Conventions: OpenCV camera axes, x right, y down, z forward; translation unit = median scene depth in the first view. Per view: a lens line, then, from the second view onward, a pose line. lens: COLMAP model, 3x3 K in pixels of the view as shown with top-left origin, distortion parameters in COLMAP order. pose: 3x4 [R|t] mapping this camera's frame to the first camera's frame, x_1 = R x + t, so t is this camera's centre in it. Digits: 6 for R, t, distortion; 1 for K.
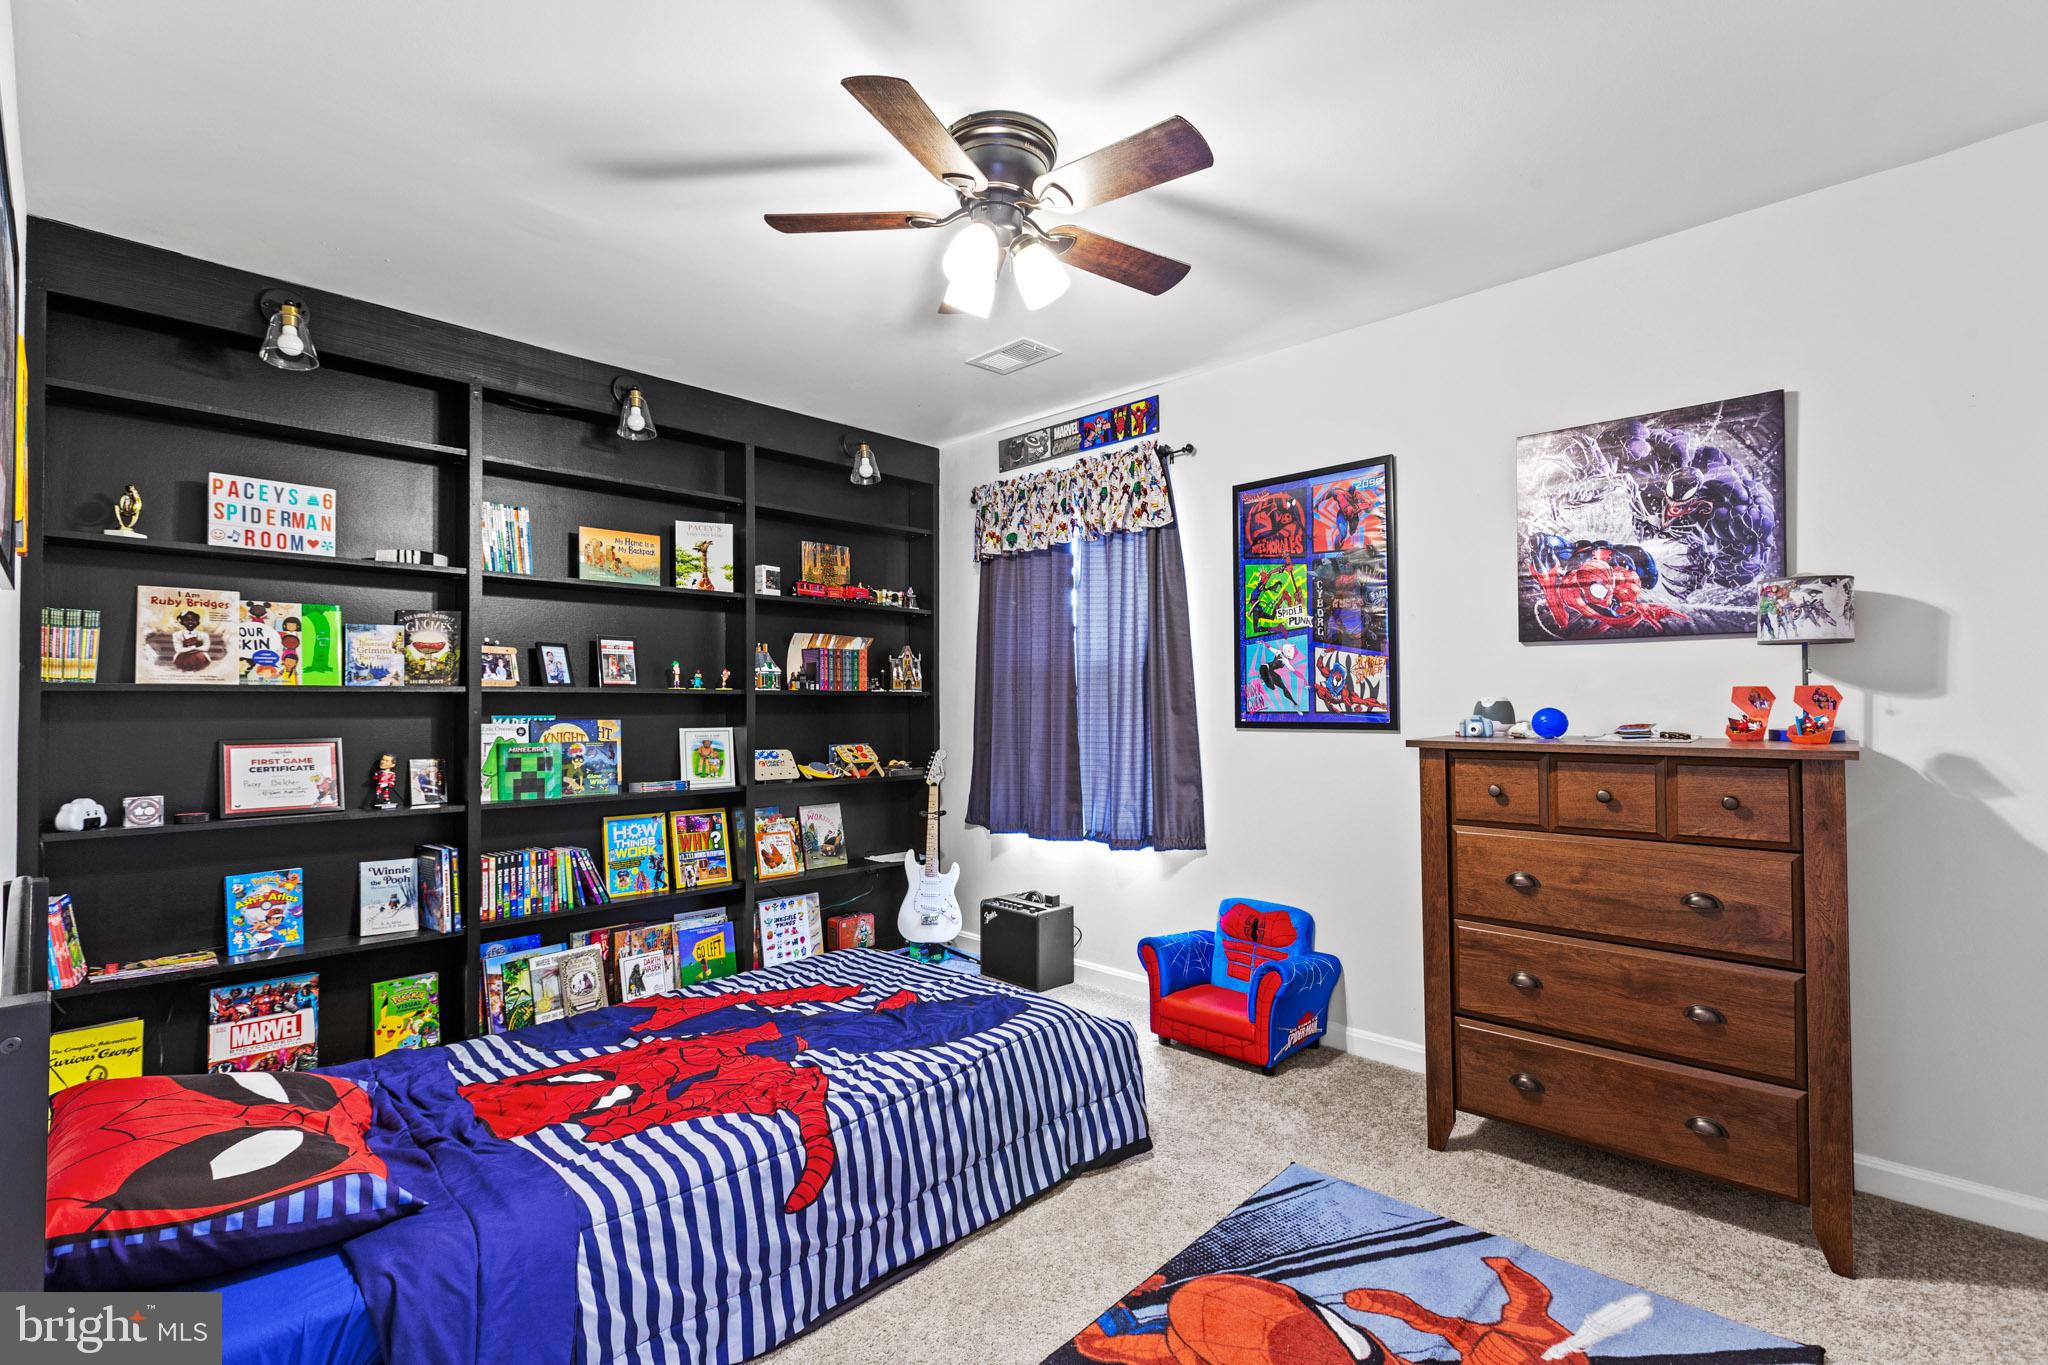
lens RADIAL K [[921.8, 0, 1024.2], [0, 921.8, 688.9], [0, 0, 1]] dist [0.002916, 0.000798]
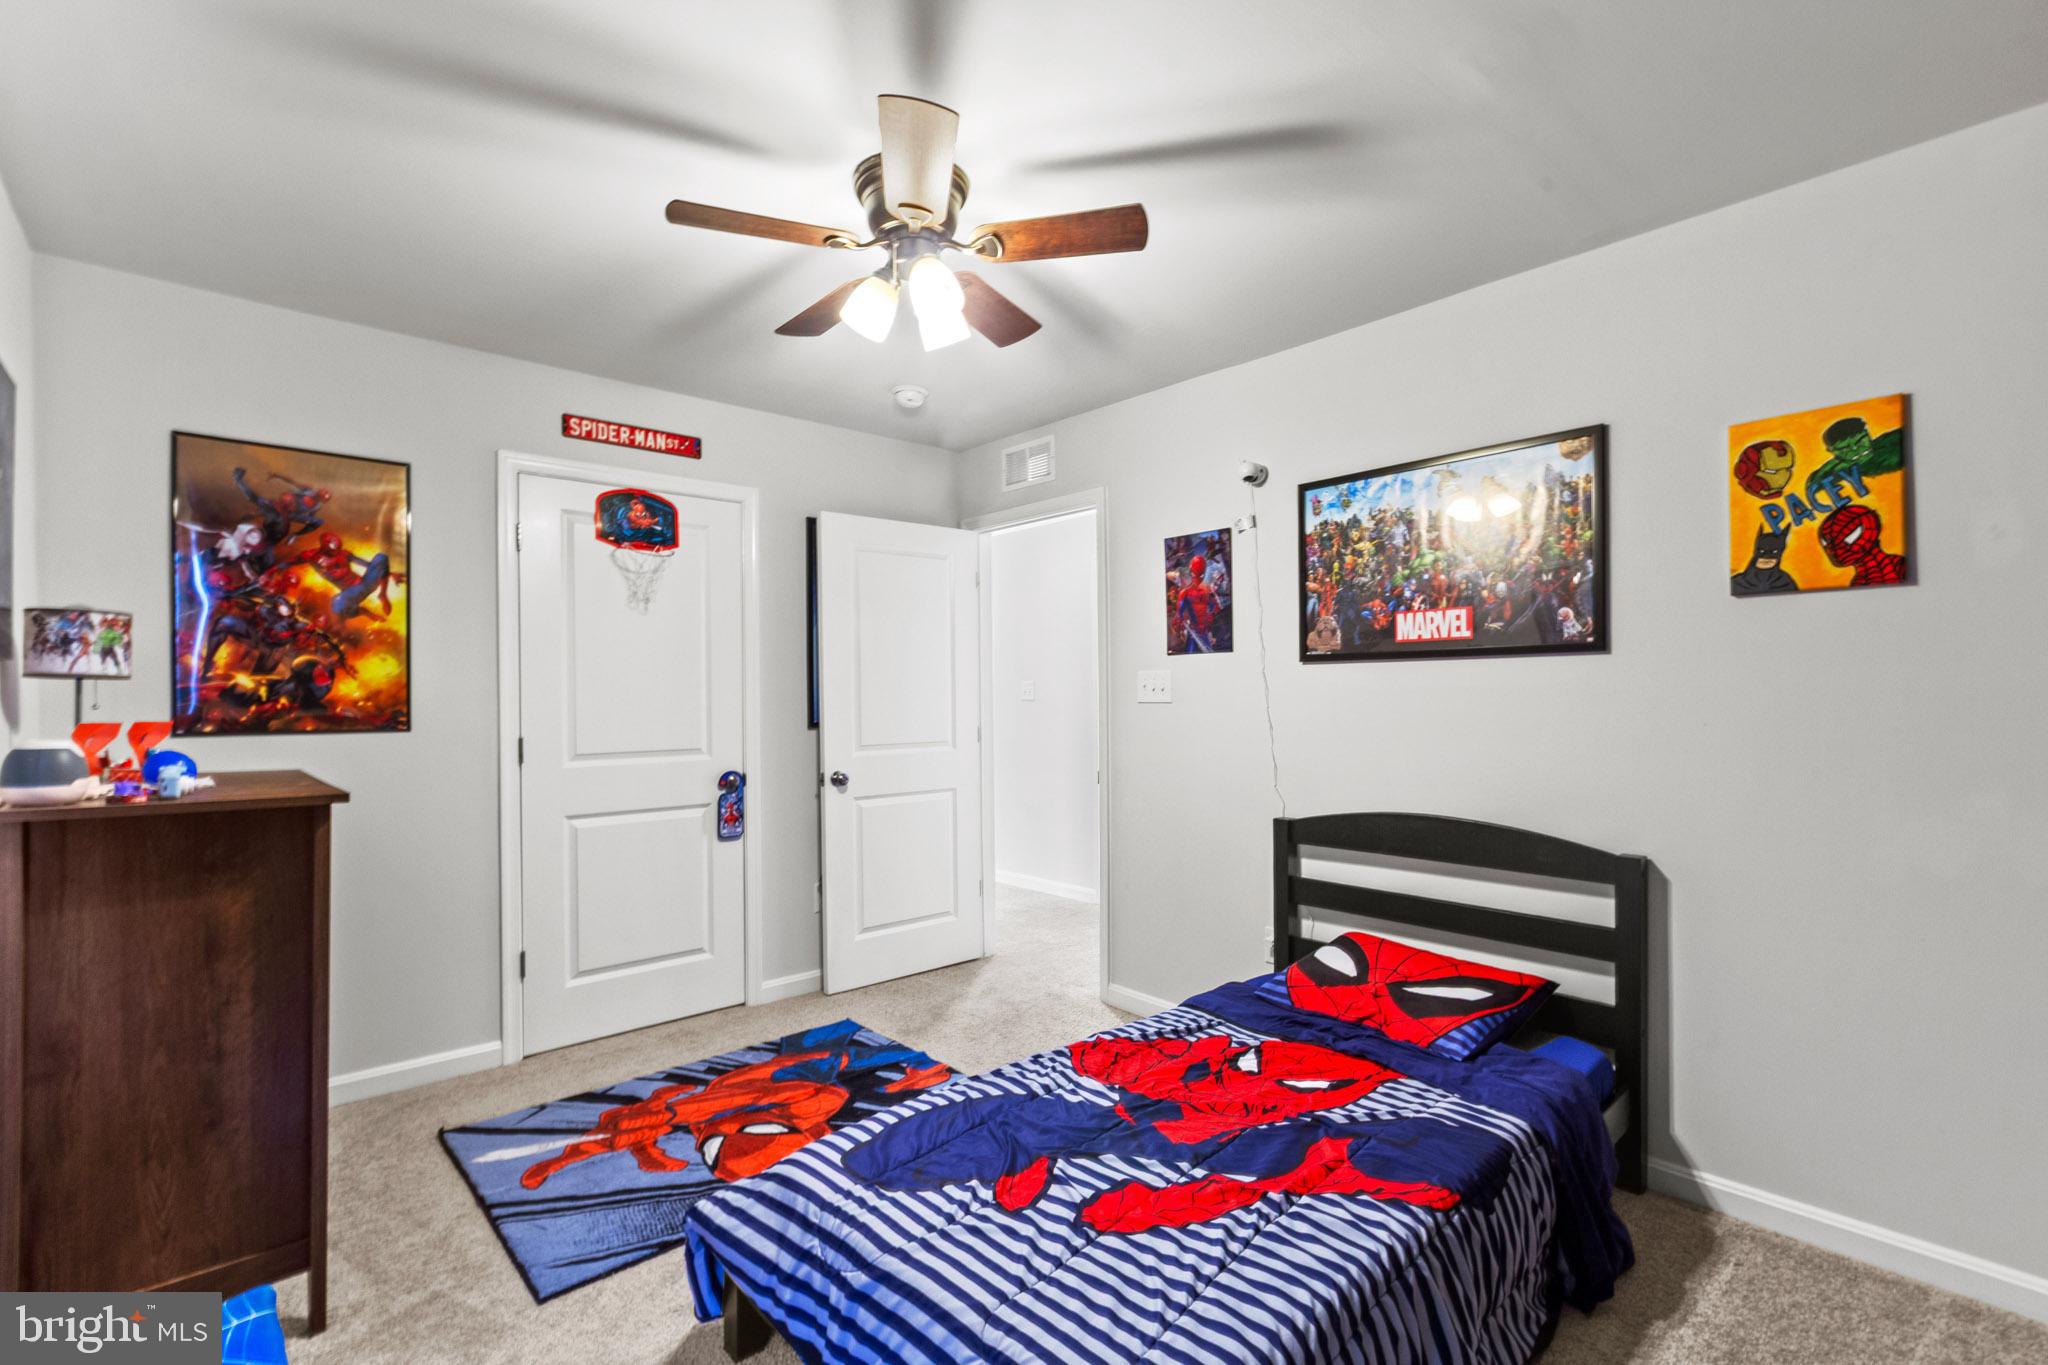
lens RADIAL K [[921.8, 0, 1024.9], [0, 921.8, 684.3], [0, 0, 1]] dist [0.002916, 0.000798]
pose [[-0.995539, 0.004313, 0.094257, -0.247331], [0.003068, 0.999906, -0.013351, -0.028281], [-0.094306, -0.013002, -0.995458, 2.025459]]
